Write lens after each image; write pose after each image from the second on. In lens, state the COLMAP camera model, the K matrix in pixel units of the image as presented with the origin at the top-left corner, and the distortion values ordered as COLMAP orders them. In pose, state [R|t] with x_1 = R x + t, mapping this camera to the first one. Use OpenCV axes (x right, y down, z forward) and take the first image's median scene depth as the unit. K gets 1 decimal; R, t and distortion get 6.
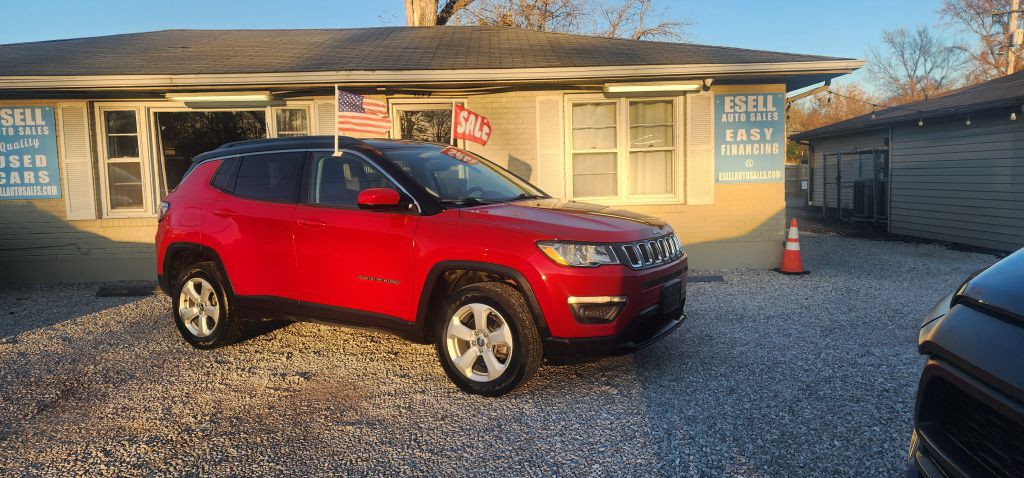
lens RADIAL K [[682.4, 0, 528.2], [0, 682.4, 234.1], [0, 0, 1]] dist [0.081682, -0.074705]
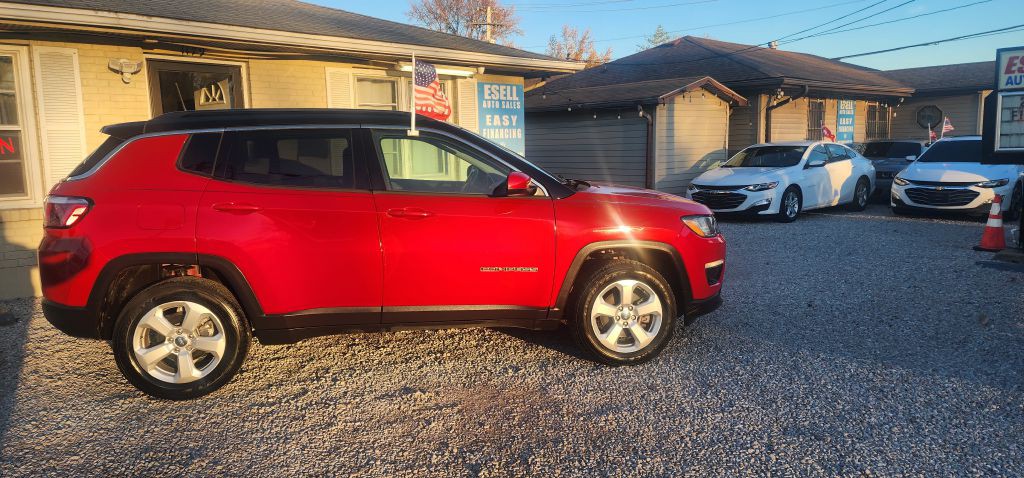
lens RADIAL K [[681.5, 0, 517.7], [0, 681.5, 226.7], [0, 0, 1]] dist [0.077592, -0.073436]
pose [[0.758655, -0.063143, 0.648426, -0.410296], [0.049492, 0.998002, 0.039279, -0.014081], [-0.649610, 0.002293, 0.760264, 0.142481]]
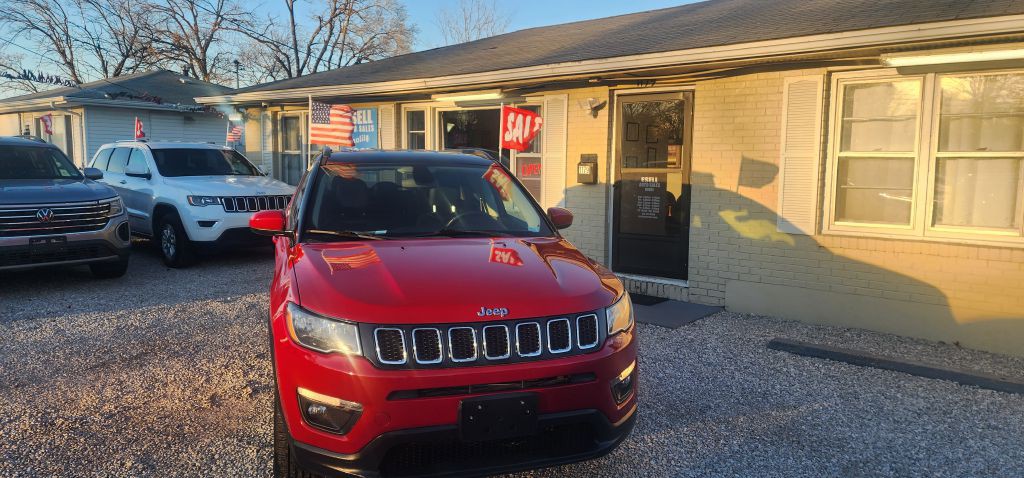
lens RADIAL K [[681.4, 0, 512.0], [0, 681.4, 239.0], [0, 0, 1]] dist [0.076694, -0.075625]
pose [[0.737865, 0.110602, -0.665825, 0.312525], [-0.084195, 0.993860, 0.071788, -0.061306], [0.669677, 0.003089, 0.742646, 0.267718]]
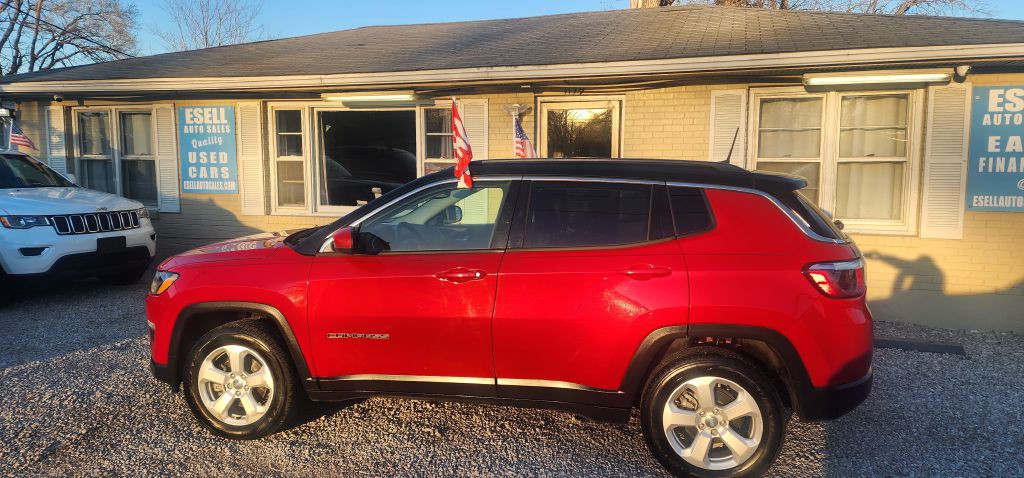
lens RADIAL K [[681.5, 0, 517.7], [0, 681.5, 226.7], [0, 0, 1]] dist [0.077592, -0.073436]
pose [[0.938790, 0.061030, -0.339042, 0.083403], [-0.056193, 0.998130, 0.024074, -0.050385], [0.339877, -0.003549, 0.940463, 0.165440]]
